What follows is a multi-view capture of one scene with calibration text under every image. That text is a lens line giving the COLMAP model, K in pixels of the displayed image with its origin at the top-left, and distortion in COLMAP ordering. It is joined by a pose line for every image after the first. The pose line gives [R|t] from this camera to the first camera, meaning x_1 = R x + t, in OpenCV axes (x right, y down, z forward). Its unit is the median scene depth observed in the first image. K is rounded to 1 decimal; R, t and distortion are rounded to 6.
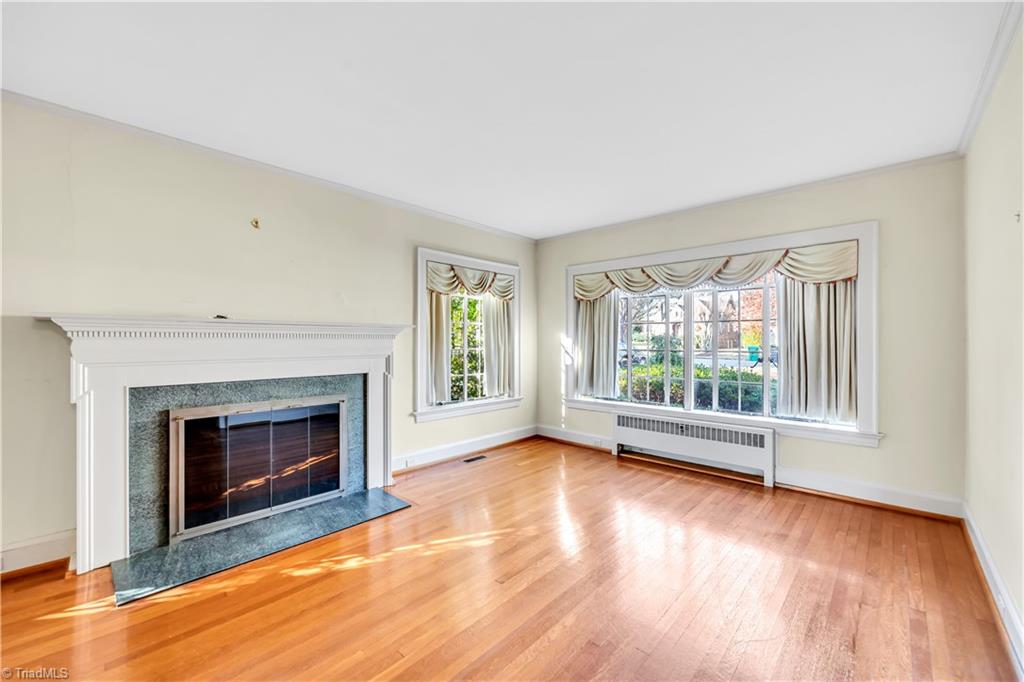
lens RADIAL K [[413.4, 0, 511.1], [0, 413.4, 342.1], [0, 0, 1]] dist [0.000956, -0.000291]
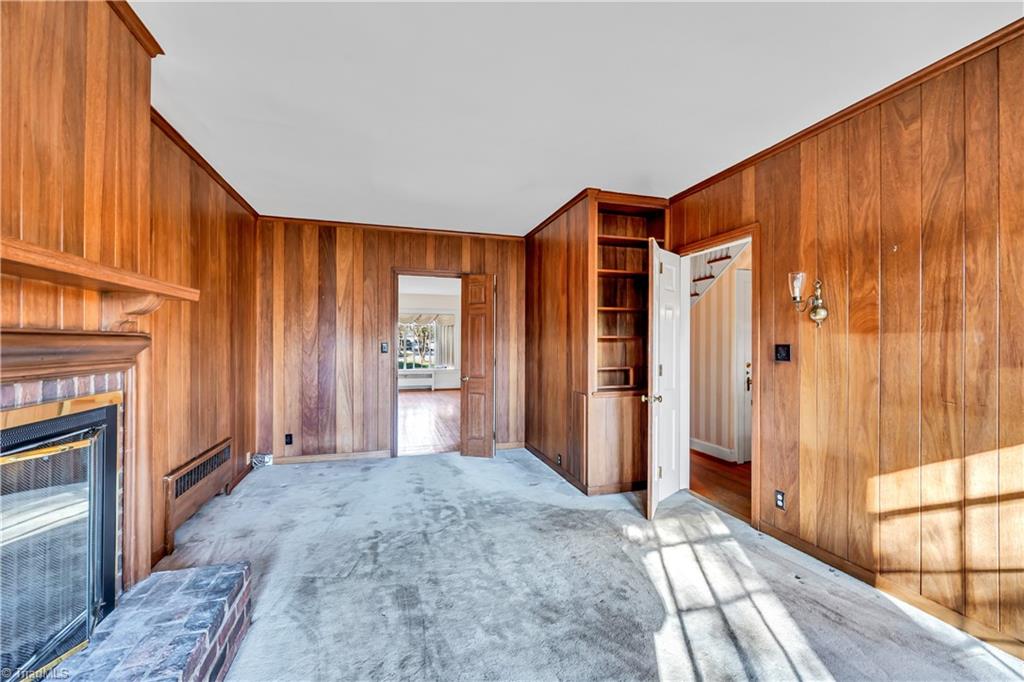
lens RADIAL K [[413.4, 0, 509.8], [0, 413.4, 341.7], [0, 0, 1]] dist [0.000956, -0.000291]
pose [[0.505777, 0.003109, 0.862658, -2.109676], [-0.000274, 0.999994, -0.003443, -0.030325], [-0.862664, 0.001505, 0.505775, -1.339481]]
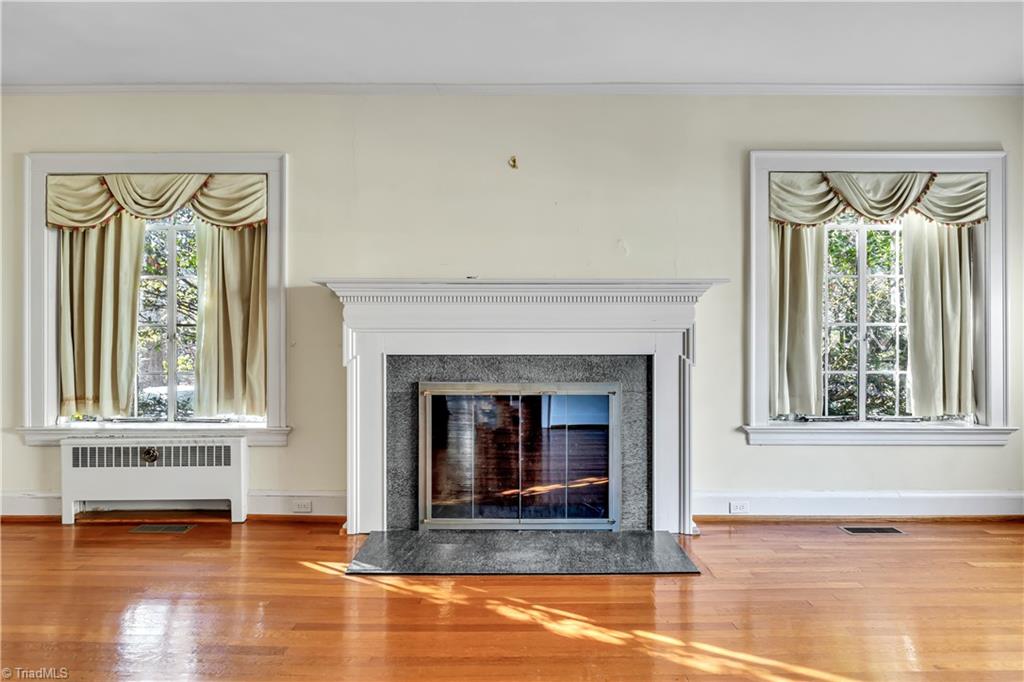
lens RADIAL K [[561.3, 0, 512.4], [0, 561.3, 337.4], [0, 0, 1]] dist [-0.002191, 0.001845]
pose [[0.680868, -0.002369, -0.732402, 0.177795], [-0.001113, 0.999990, -0.004269, 0.057495], [0.732405, 0.003722, 0.680859, 0.250836]]
